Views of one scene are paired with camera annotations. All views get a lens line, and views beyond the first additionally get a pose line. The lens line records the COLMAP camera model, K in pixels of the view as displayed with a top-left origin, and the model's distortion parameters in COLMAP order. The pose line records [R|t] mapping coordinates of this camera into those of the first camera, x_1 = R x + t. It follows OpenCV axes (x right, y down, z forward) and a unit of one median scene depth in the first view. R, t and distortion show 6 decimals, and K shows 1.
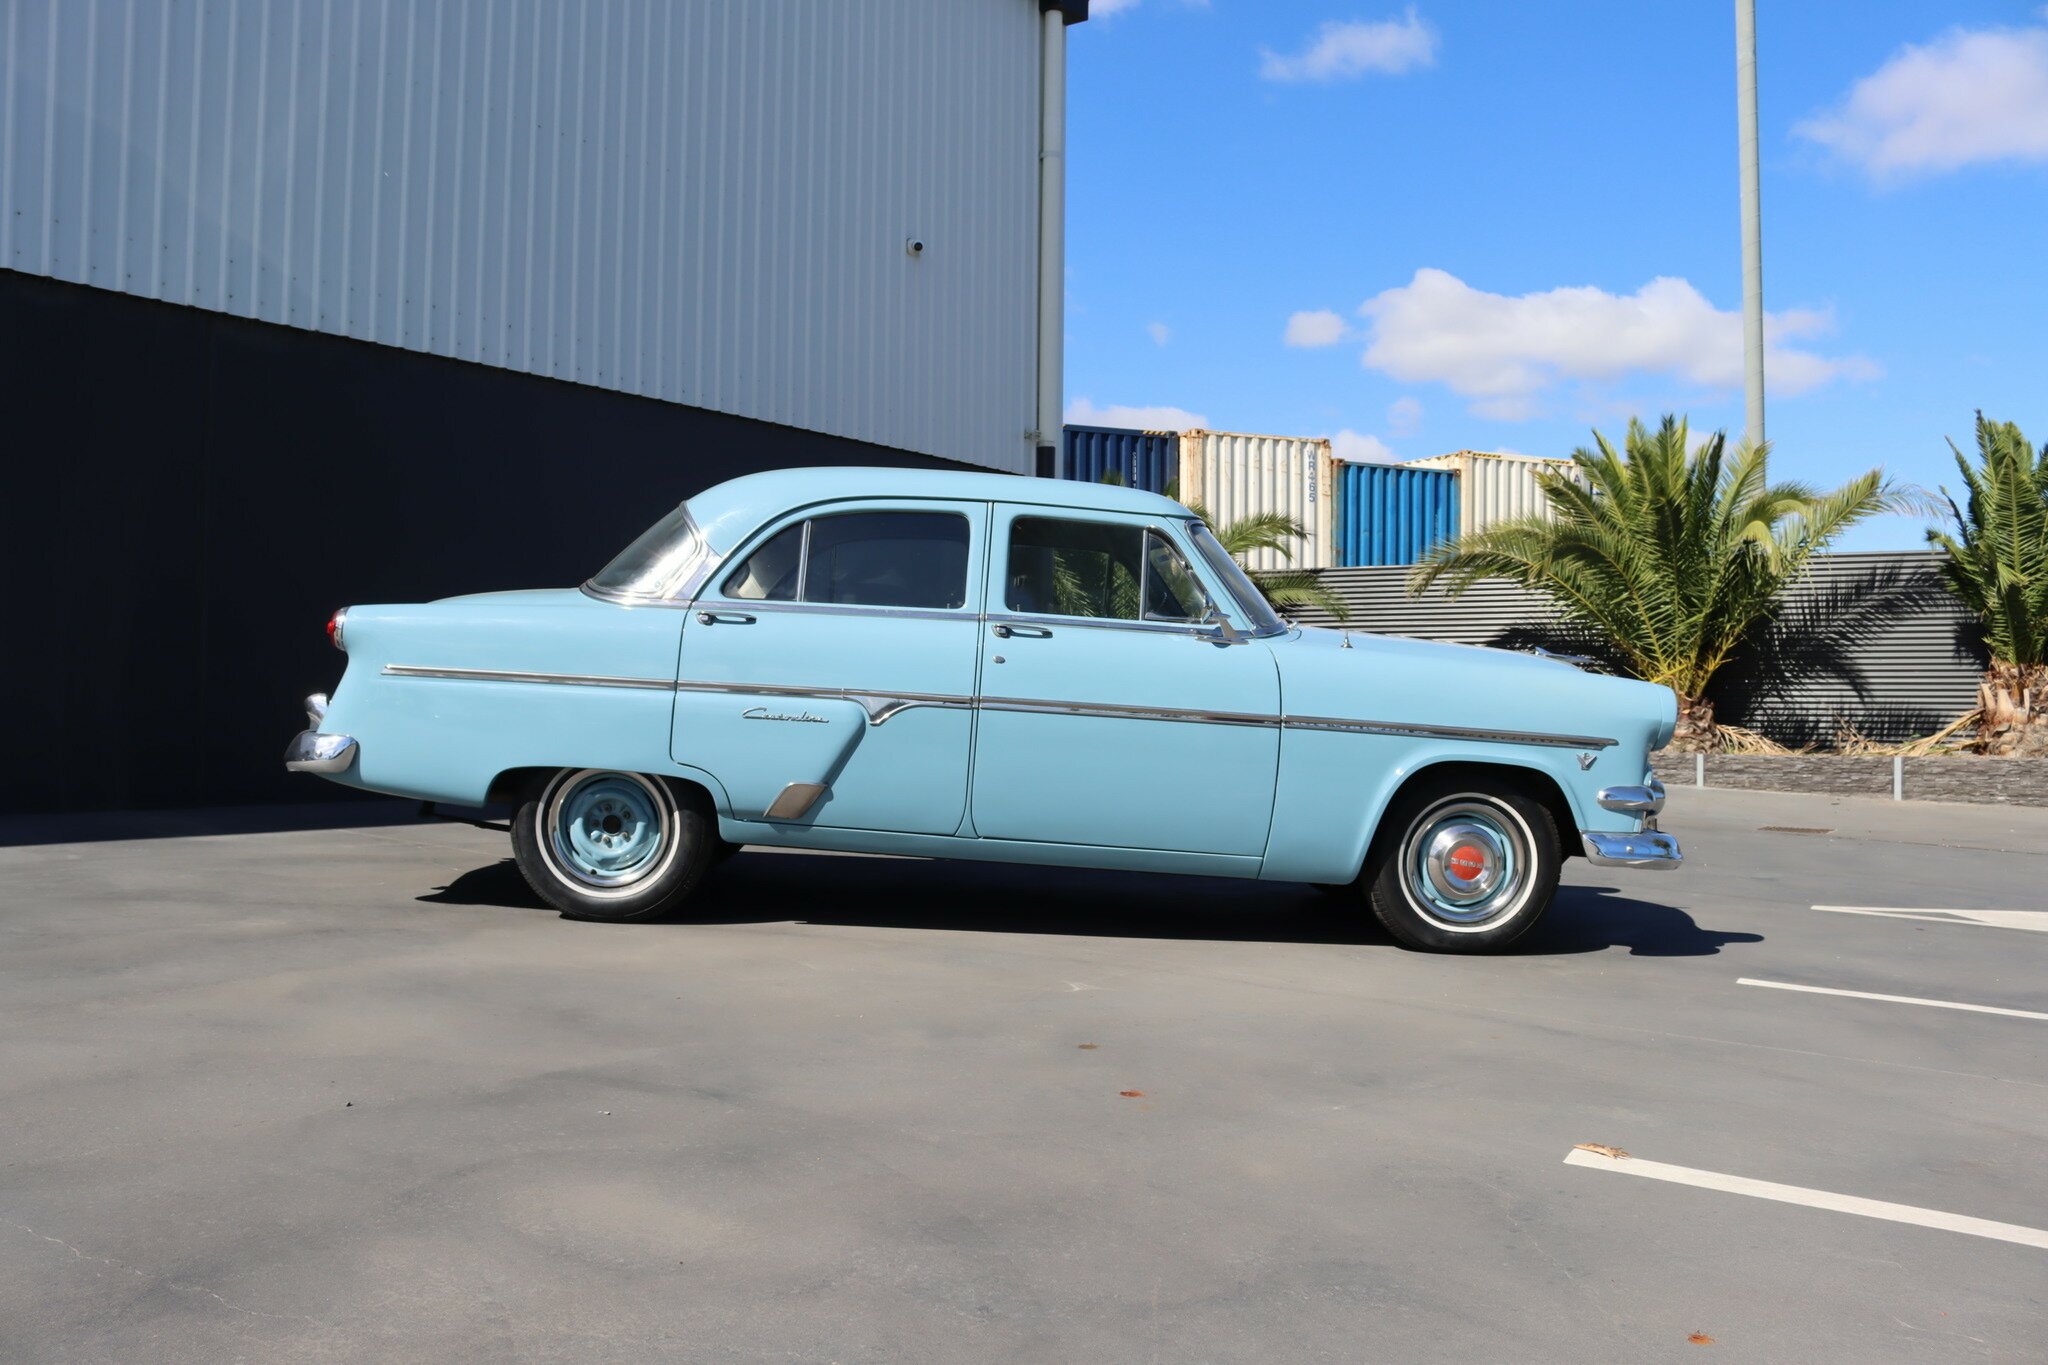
lens RADIAL K [[1689.1, 0, 1003.6], [0, 1689.1, 666.4], [0, 0, 1]] dist [-0.164498, 0.135270]
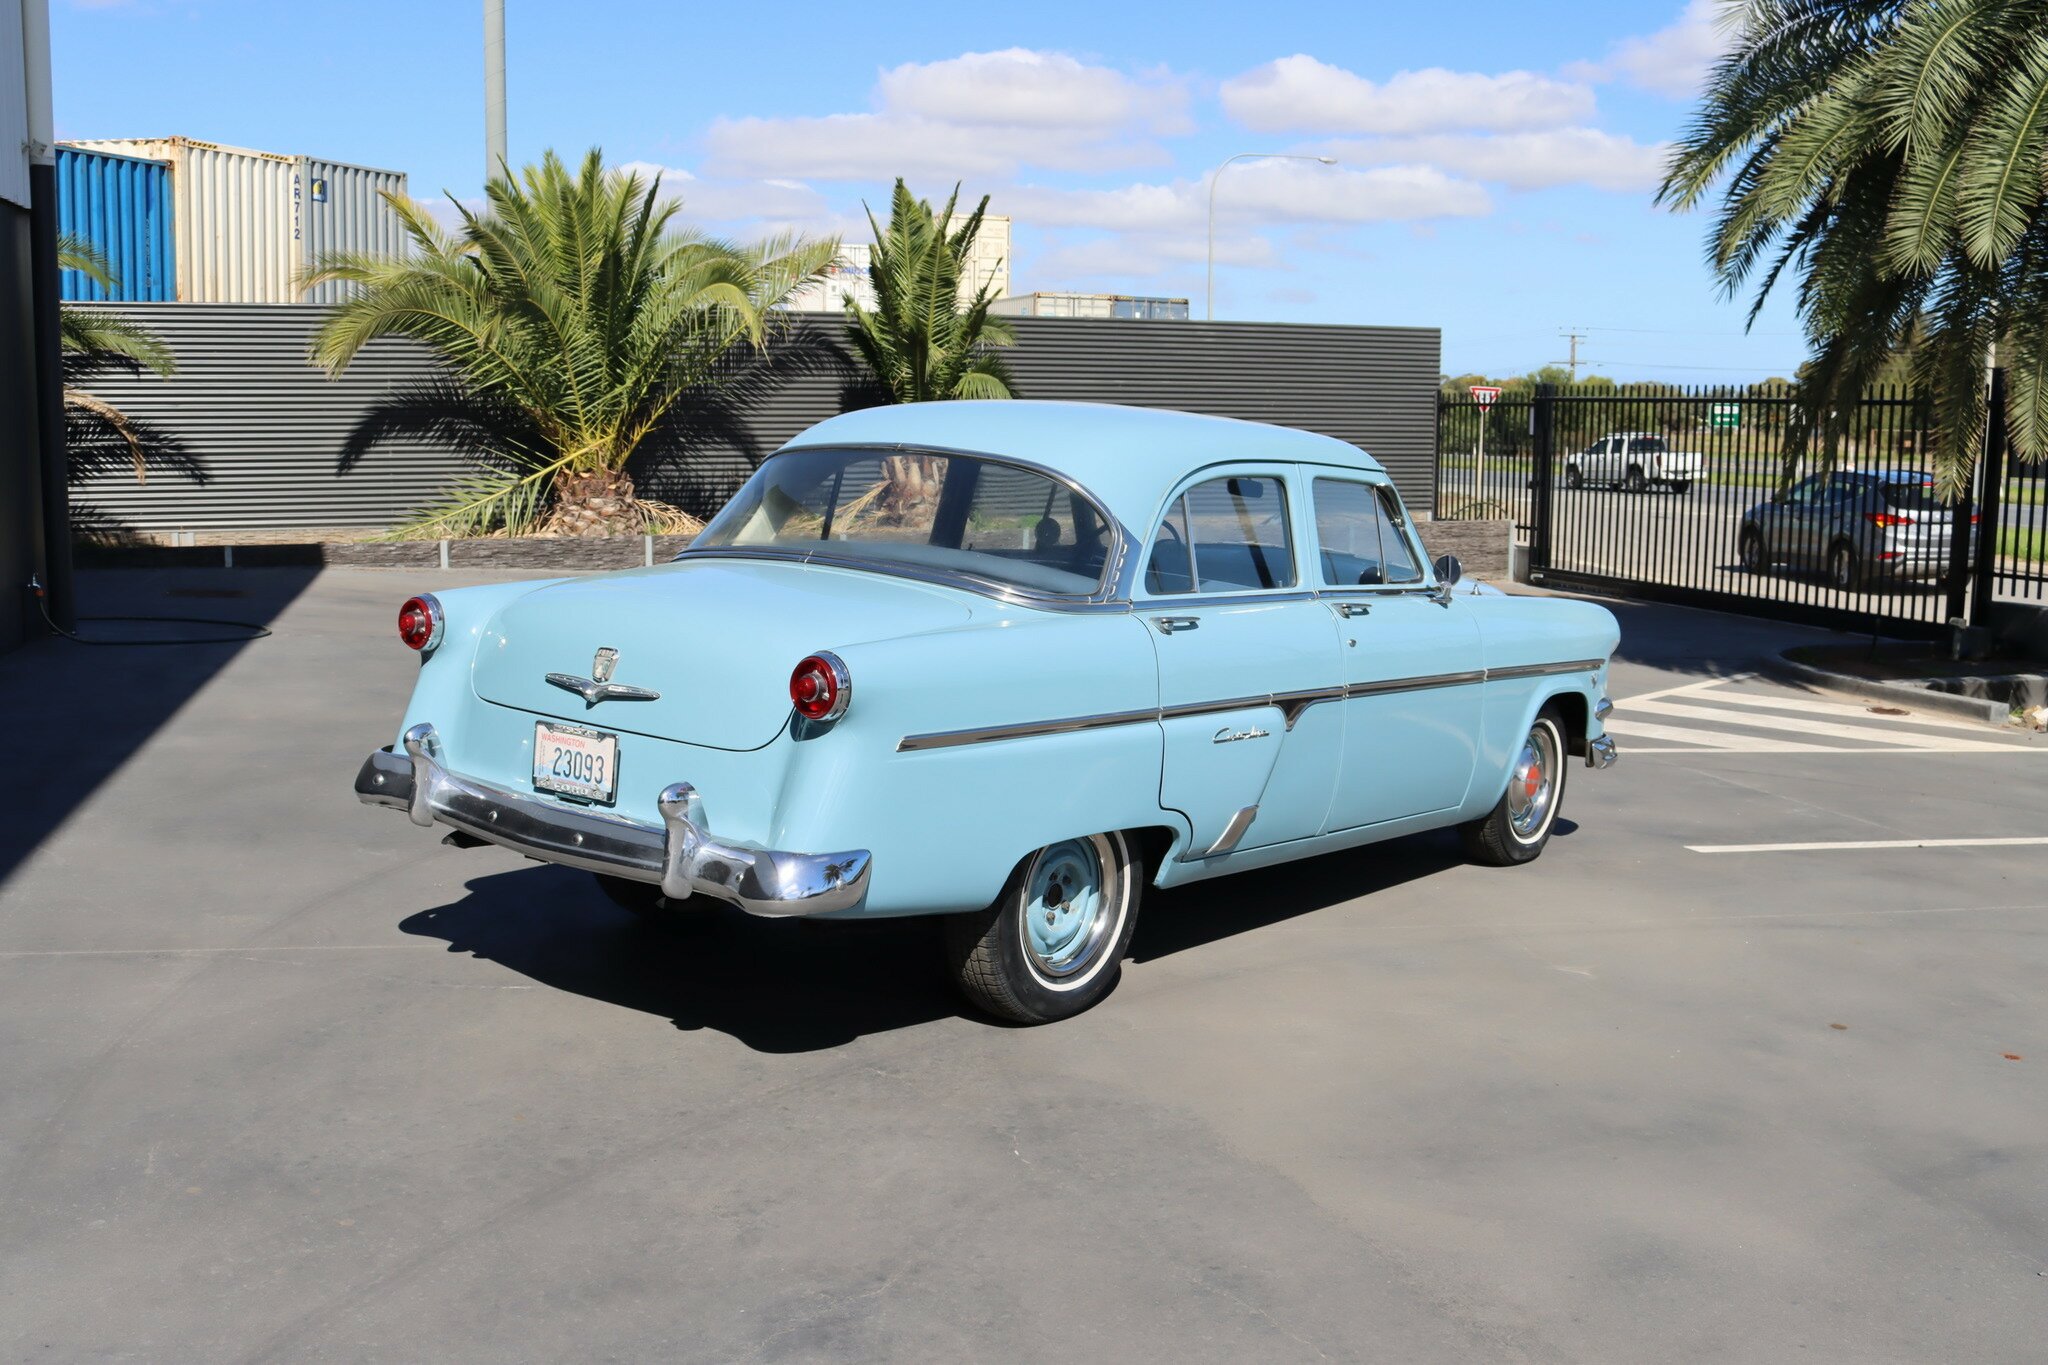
lens RADIAL K [[2008.3, 0, 1025.3], [0, 2008.3, 657.4], [0, 0, 1]] dist [-0.130525, 0.119446]
pose [[0.645743, -0.099080, 0.757099, -0.295812], [-0.020120, 0.988993, 0.146589, -0.048076], [-0.763290, -0.109892, 0.636642, 0.132251]]
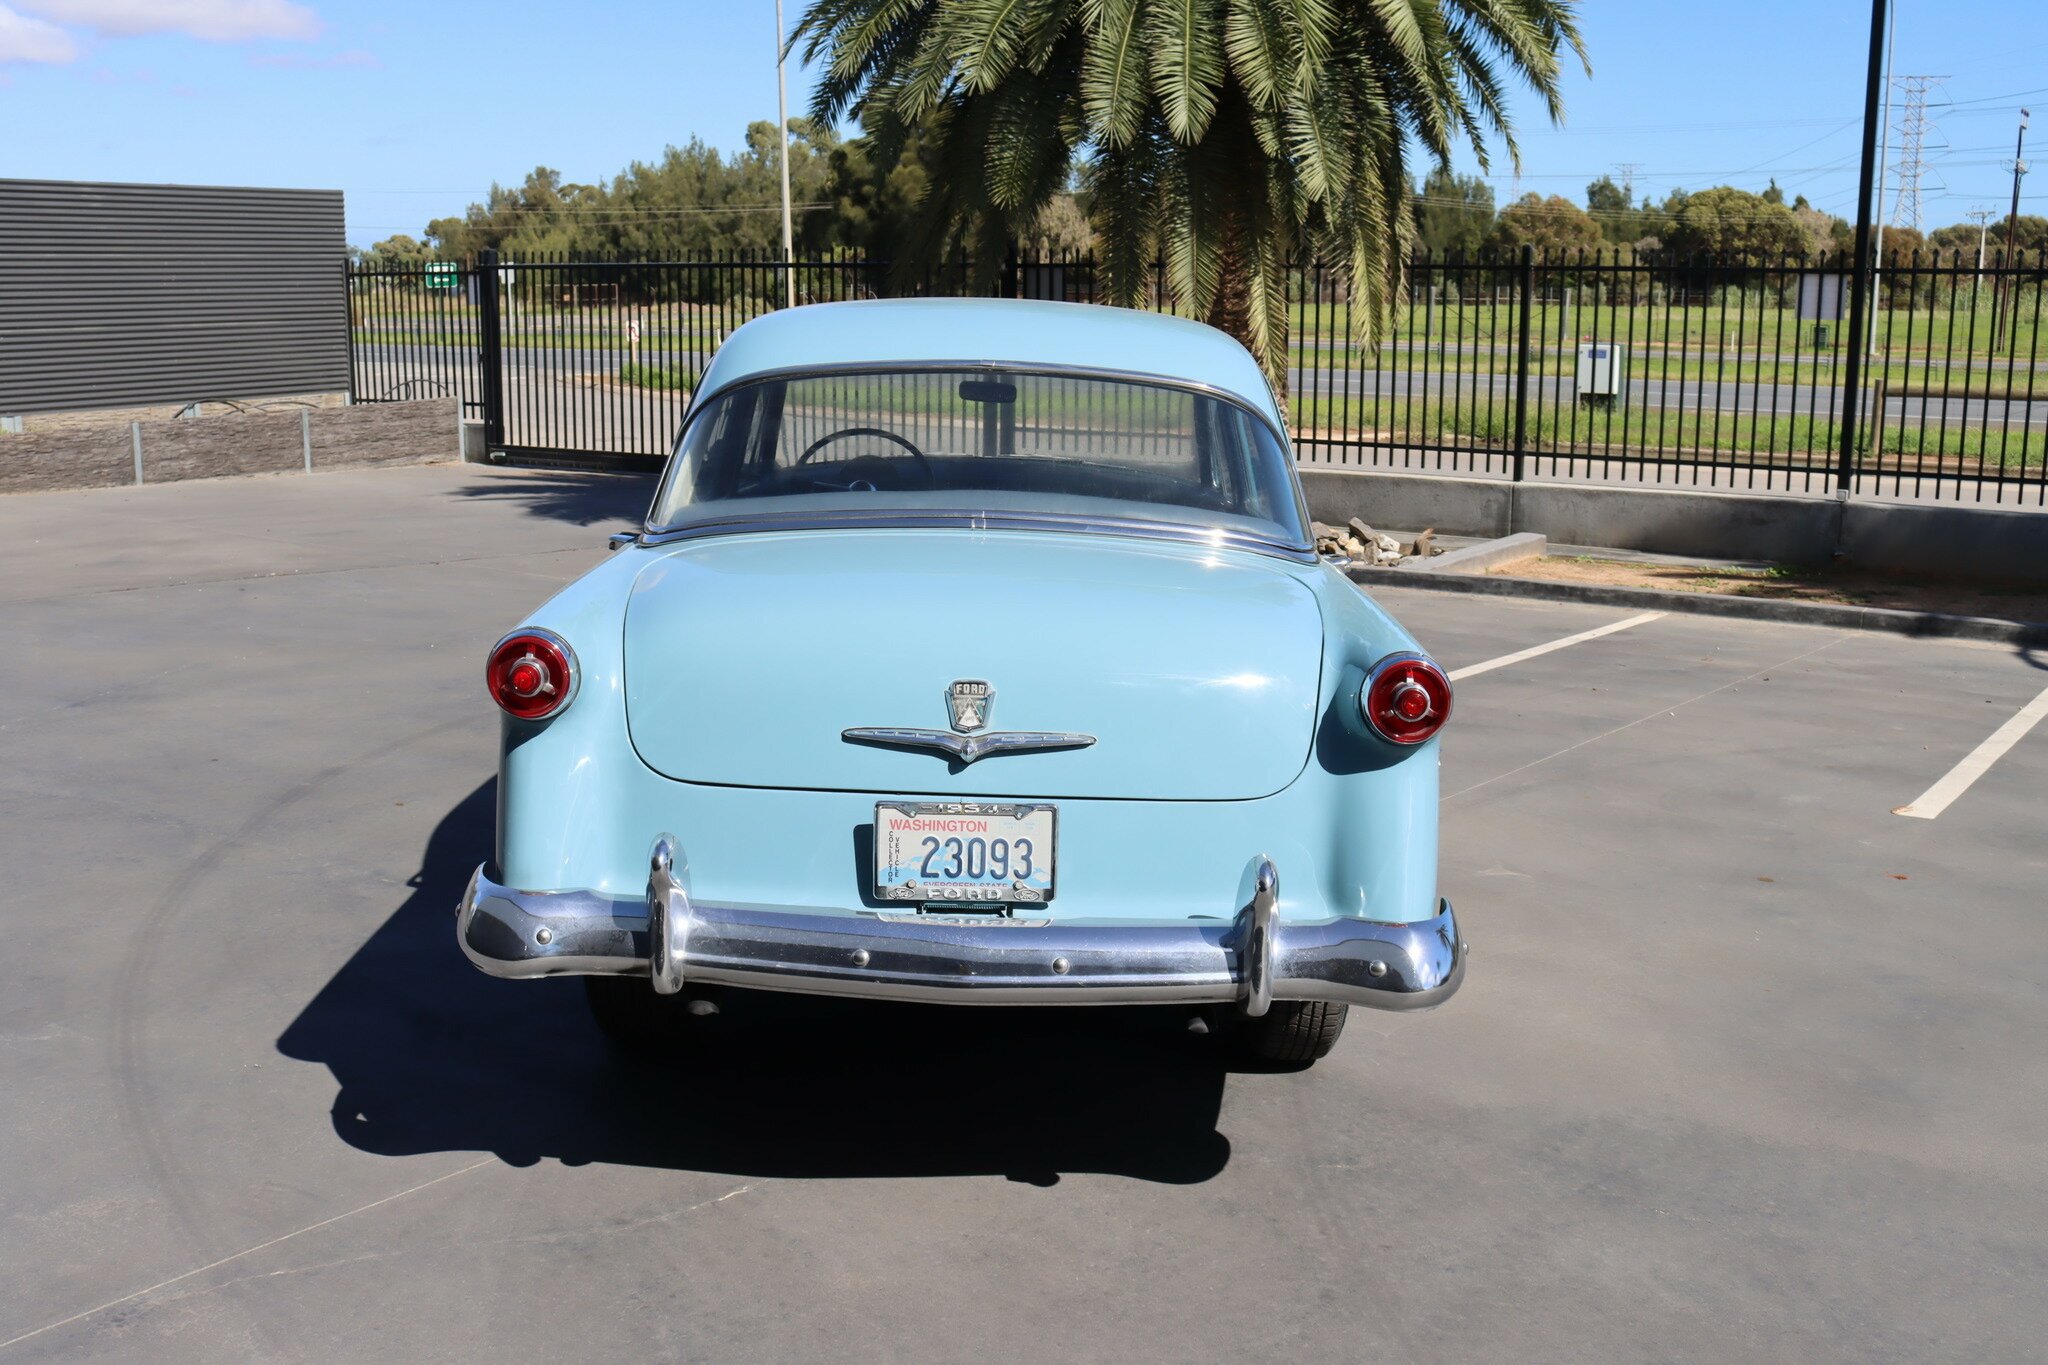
lens RADIAL K [[2008.3, 0, 1025.3], [0, 2008.3, 657.4], [0, 0, 1]] dist [-0.130525, 0.119446]
pose [[0.034970, -0.198201, 0.979537, -0.309862], [-0.027502, 0.979575, 0.199191, -0.047882], [-0.999010, -0.033905, 0.028805, 0.350180]]
